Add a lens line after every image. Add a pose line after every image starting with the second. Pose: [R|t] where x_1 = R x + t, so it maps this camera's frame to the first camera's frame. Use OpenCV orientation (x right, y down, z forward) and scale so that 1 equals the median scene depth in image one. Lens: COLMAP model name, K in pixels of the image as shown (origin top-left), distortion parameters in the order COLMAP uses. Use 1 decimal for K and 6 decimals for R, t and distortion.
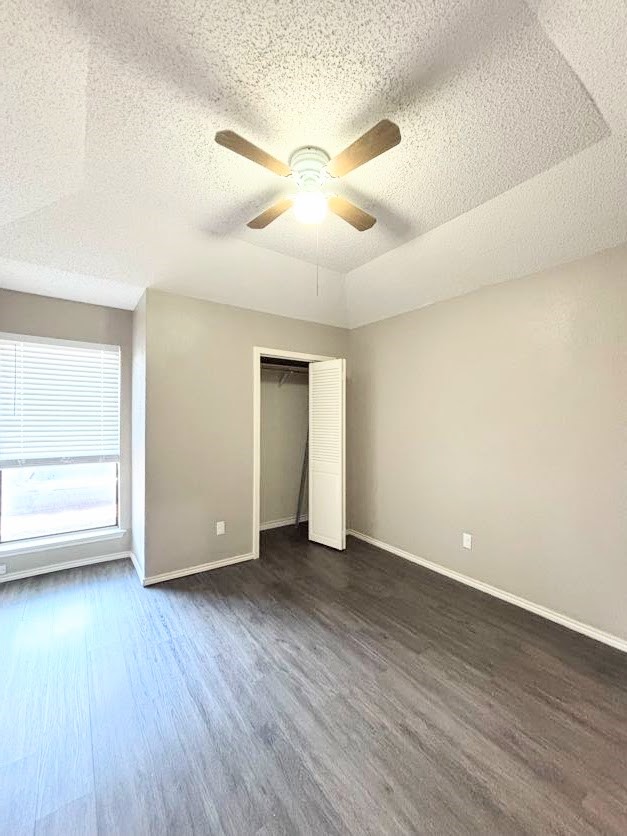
lens RADIAL K [[339.2, 0, 311.1], [0, 339.2, 418.2], [0, 0, 1]] dist [-0.002781, 0.002233]
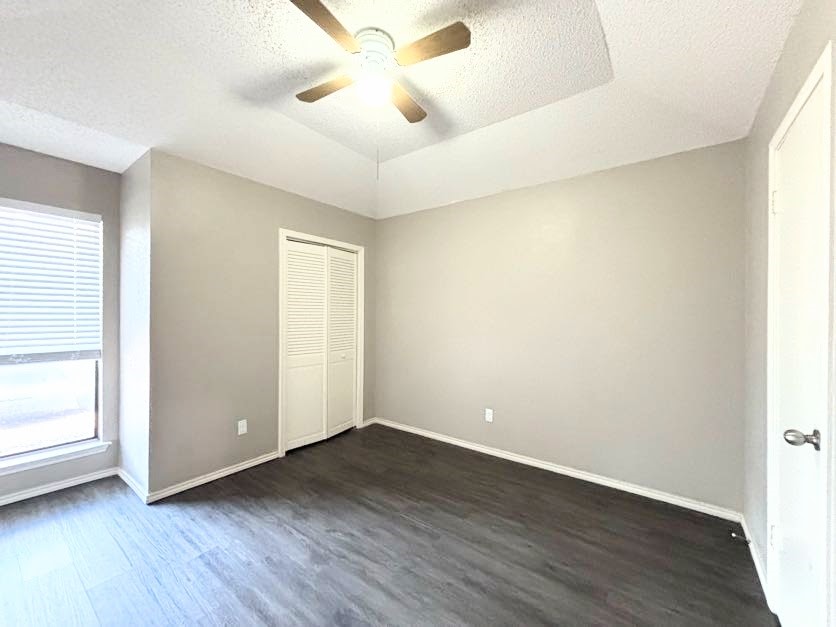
lens RADIAL K [[339.2, 0, 416.3], [0, 339.2, 315.3], [0, 0, 1]] dist [-0.002781, 0.002233]
pose [[0.952776, -0.000159, 0.303673, -0.143903], [-0.001991, 0.999975, 0.006771, 0.027882], [-0.303666, -0.007056, 0.952752, 0.003413]]
